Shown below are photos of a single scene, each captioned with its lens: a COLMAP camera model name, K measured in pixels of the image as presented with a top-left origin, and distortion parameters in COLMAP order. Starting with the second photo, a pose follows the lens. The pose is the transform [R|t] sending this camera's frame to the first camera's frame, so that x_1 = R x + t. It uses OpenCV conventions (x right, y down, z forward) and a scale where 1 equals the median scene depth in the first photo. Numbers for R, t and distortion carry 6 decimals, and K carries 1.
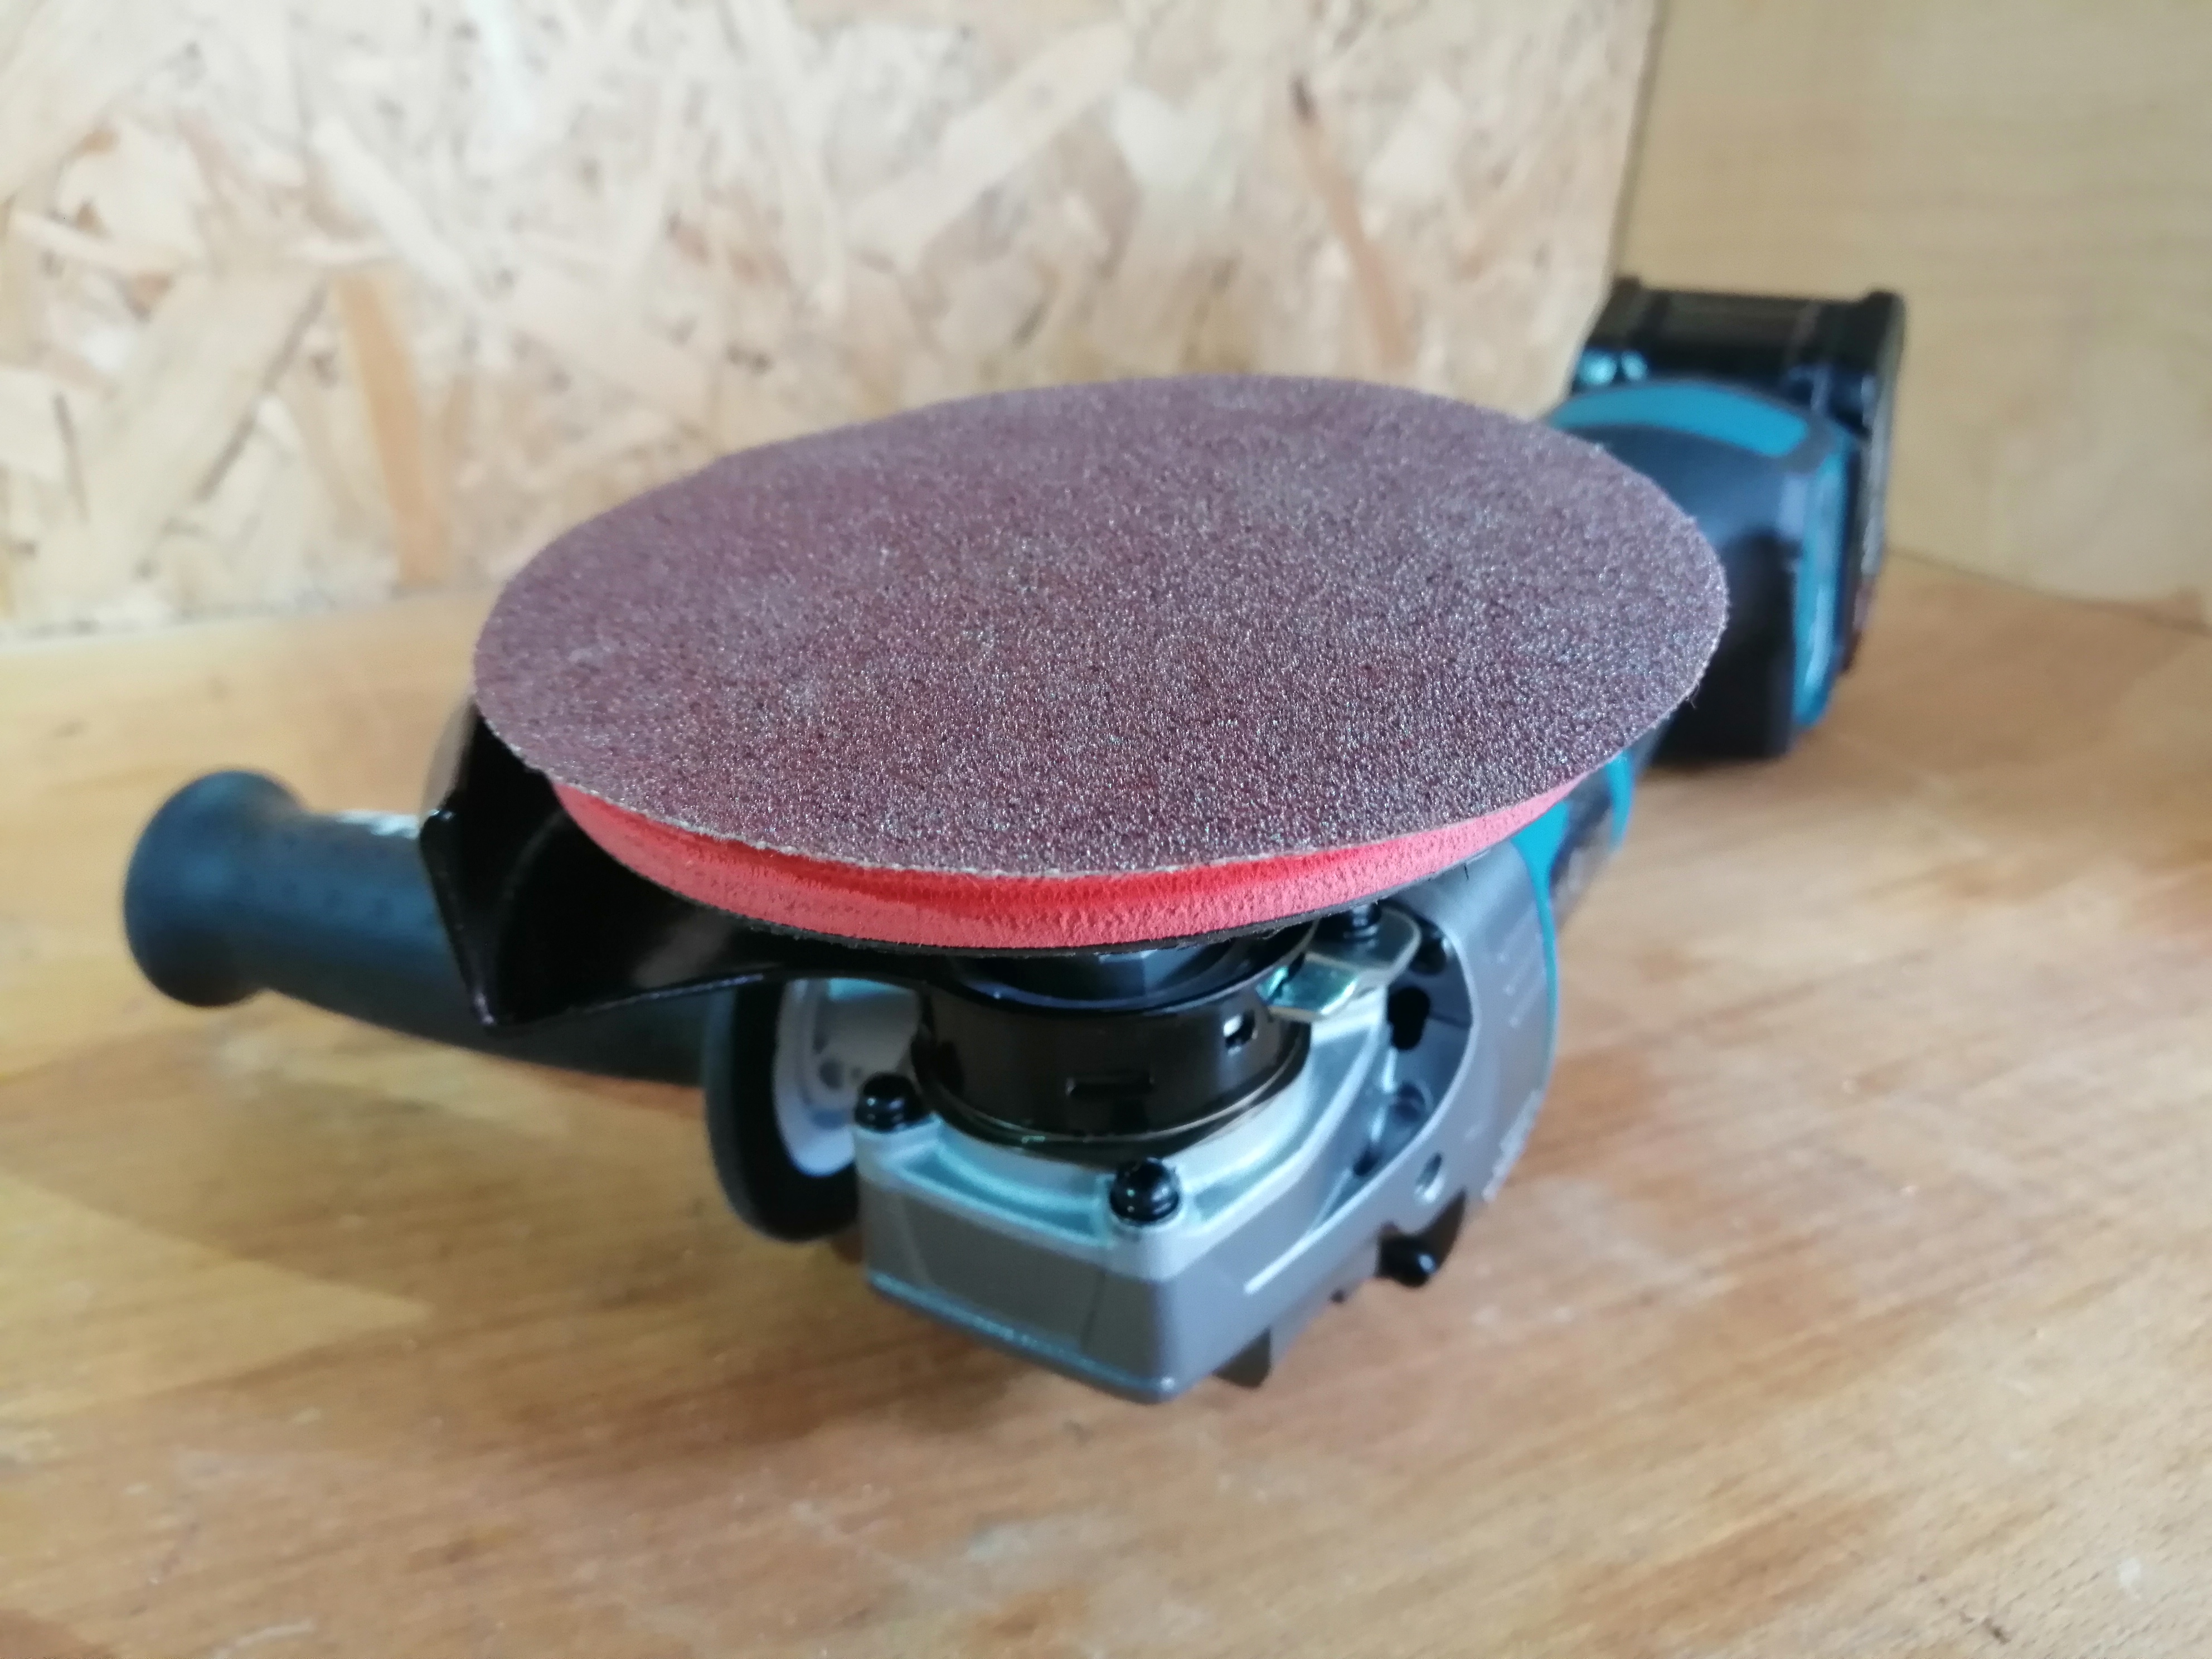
lens RADIAL K [[1821.9, 0, 1105.7], [0, 1821.9, 840.6], [0, 0, 1]] dist [-0.045314, 0.070794]
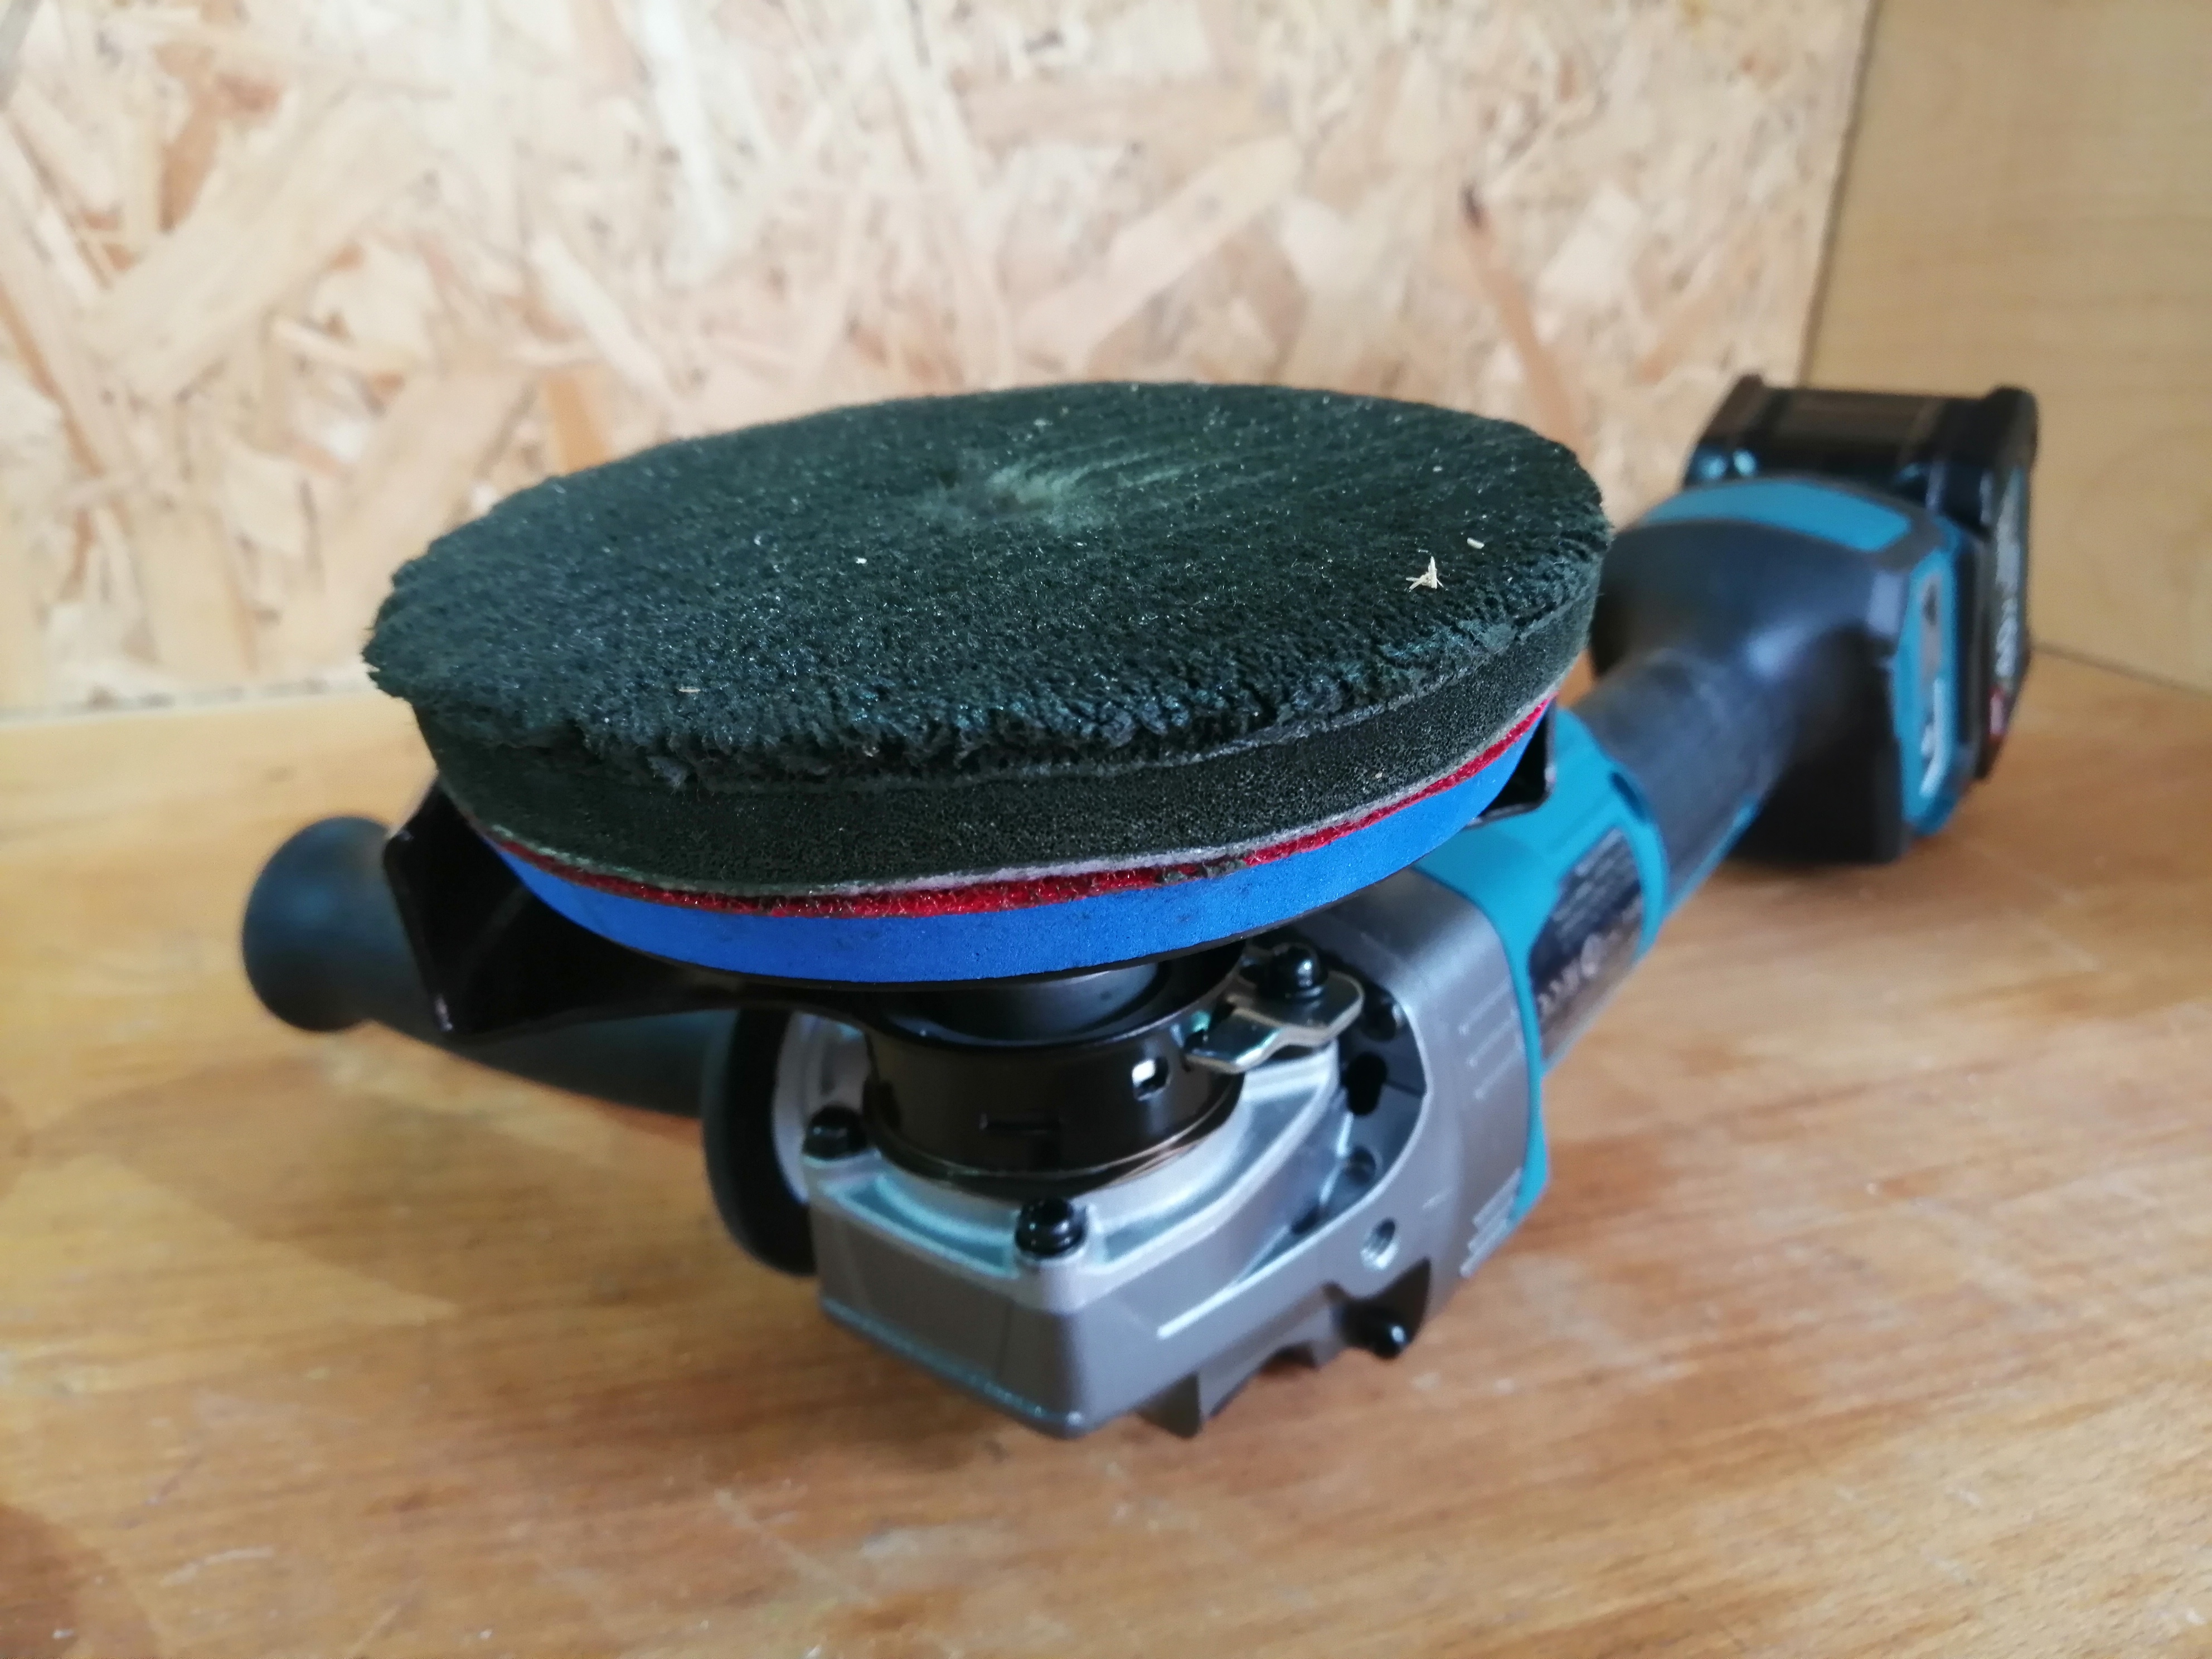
lens RADIAL K [[1821.9, 0, 1105.7], [0, 1821.9, 840.6], [0, 0, 1]] dist [-0.045314, 0.070794]
pose [[0.987422, 0.039310, -0.153140, 0.181310], [-0.048037, 0.997400, -0.053711, 0.026498], [0.150630, 0.060392, 0.986744, -0.038695]]
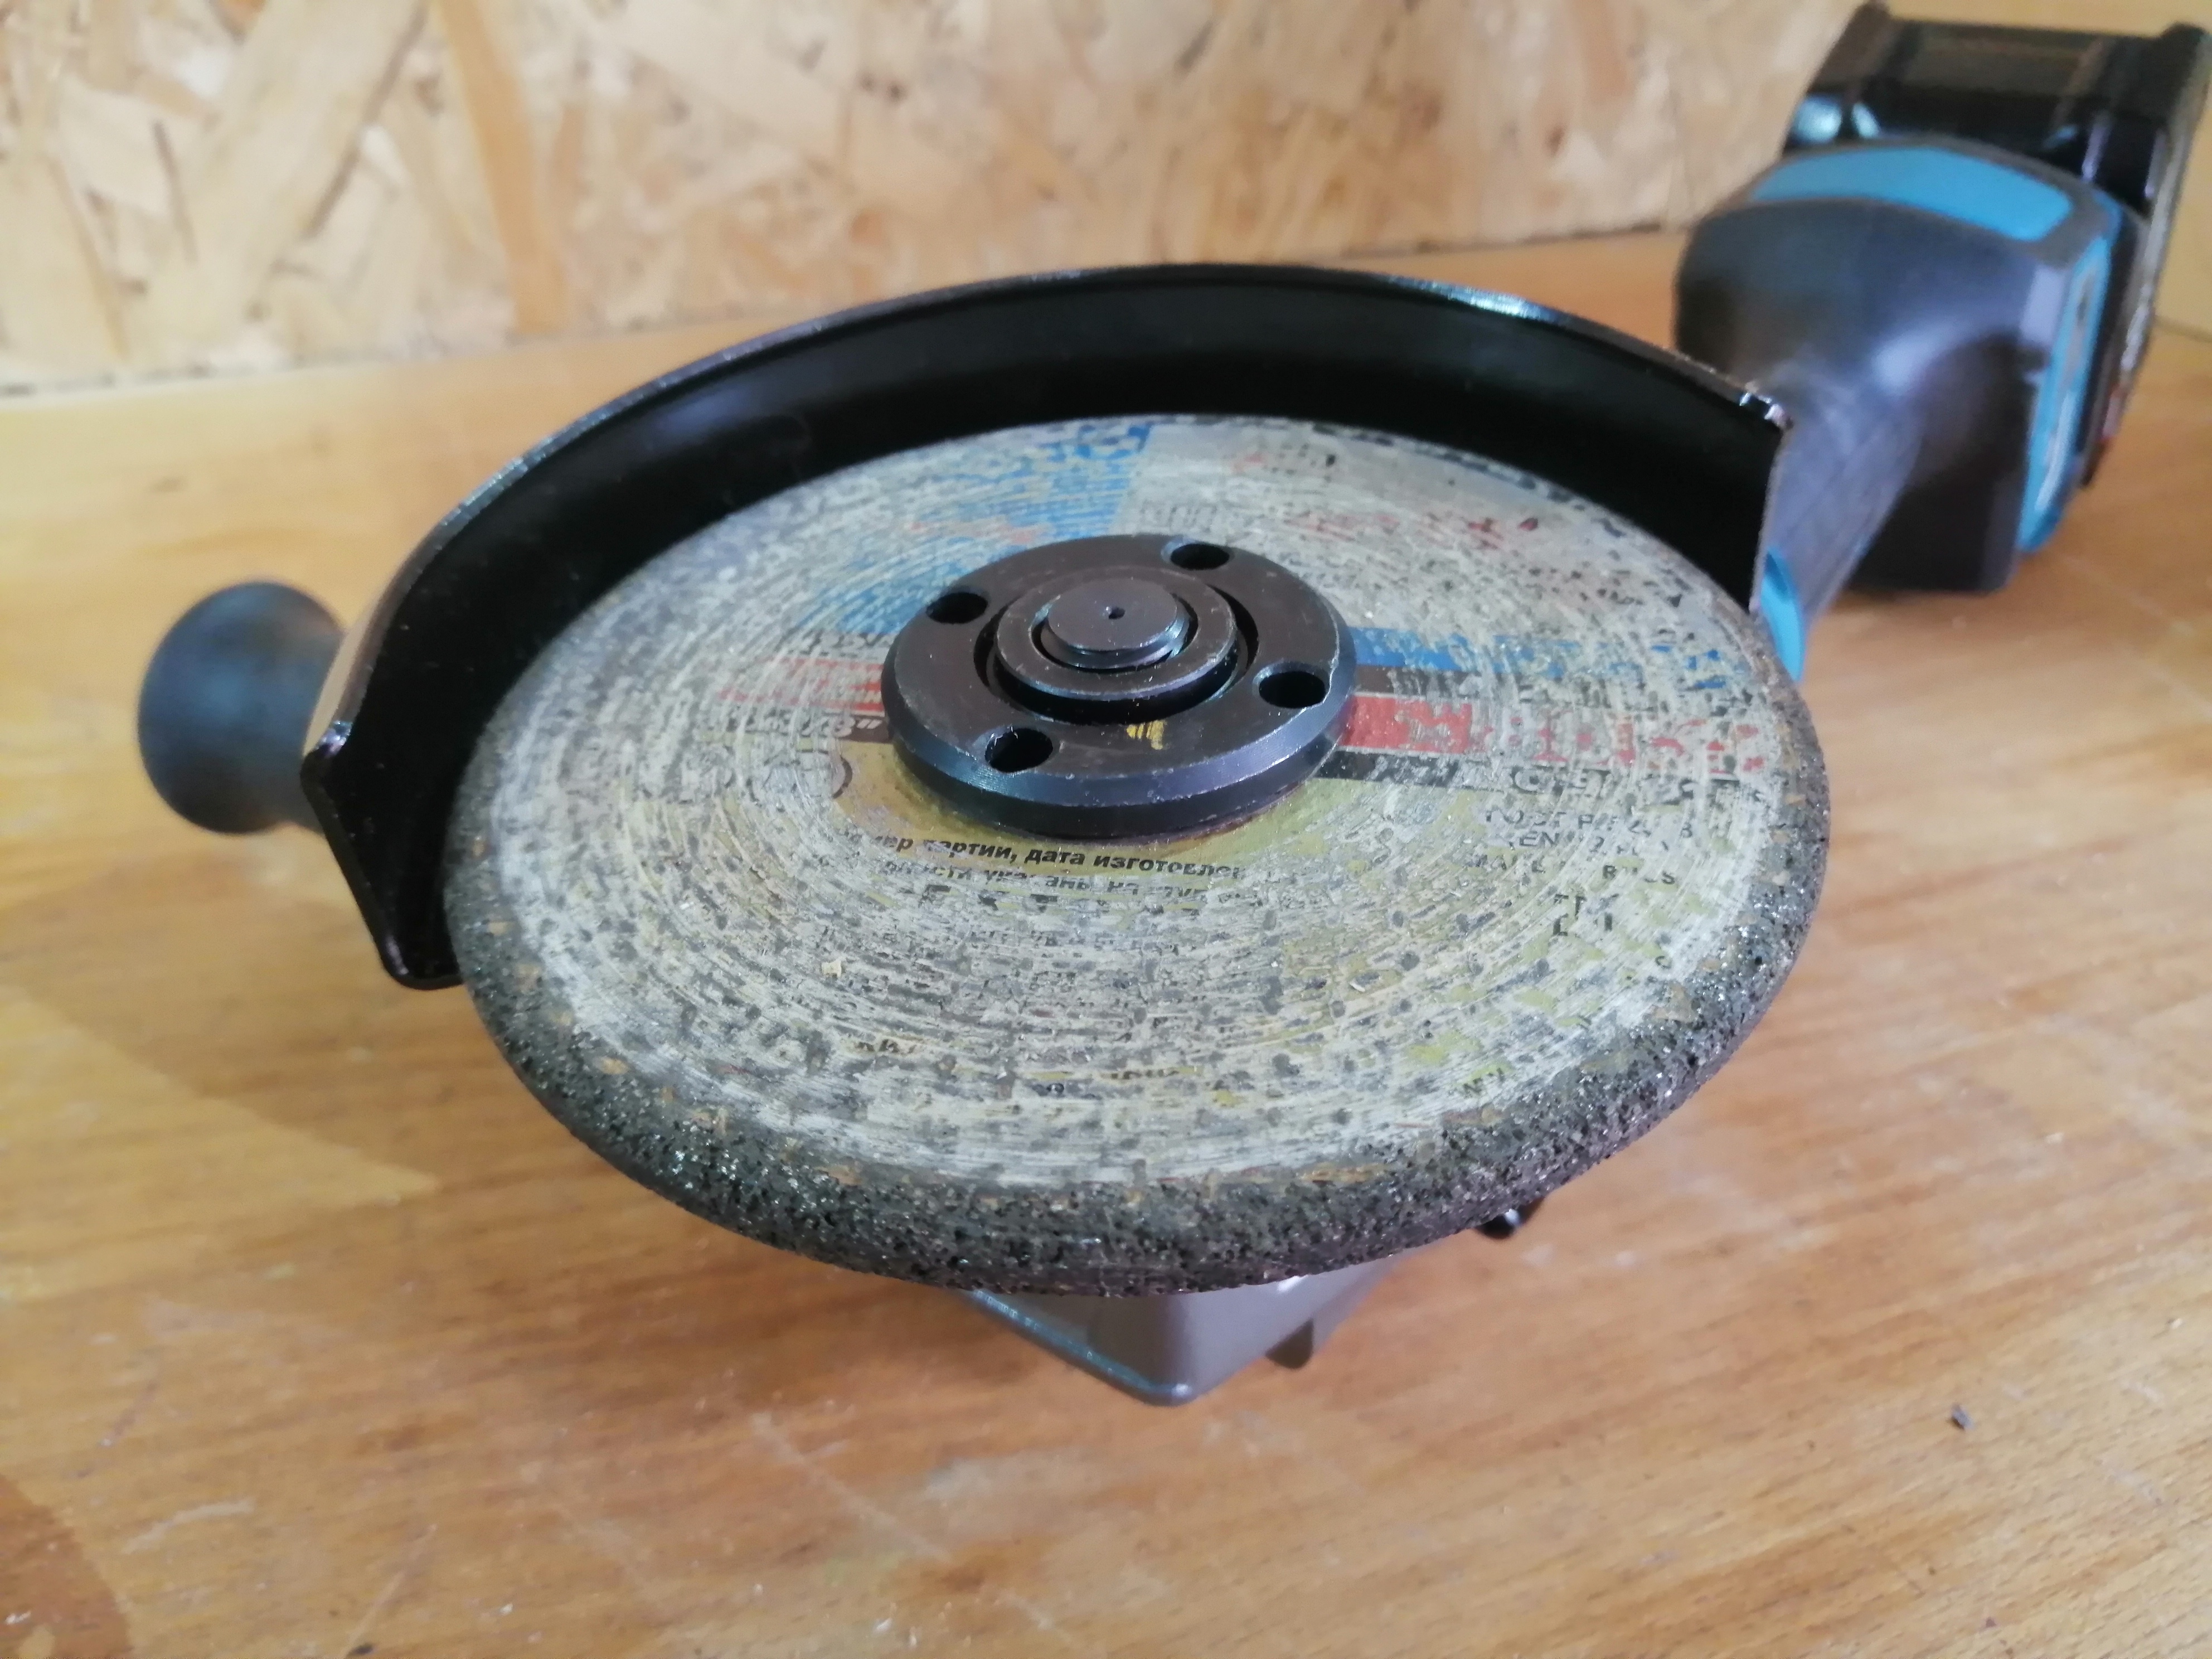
lens RADIAL K [[1821.9, 0, 1105.7], [0, 1821.9, 840.6], [0, 0, 1]] dist [-0.045314, 0.070794]
pose [[0.992378, 0.057415, -0.109035, 0.085312], [-0.040508, 0.987645, 0.151382, -0.070728], [0.116379, -0.145811, 0.982443, 0.122292]]
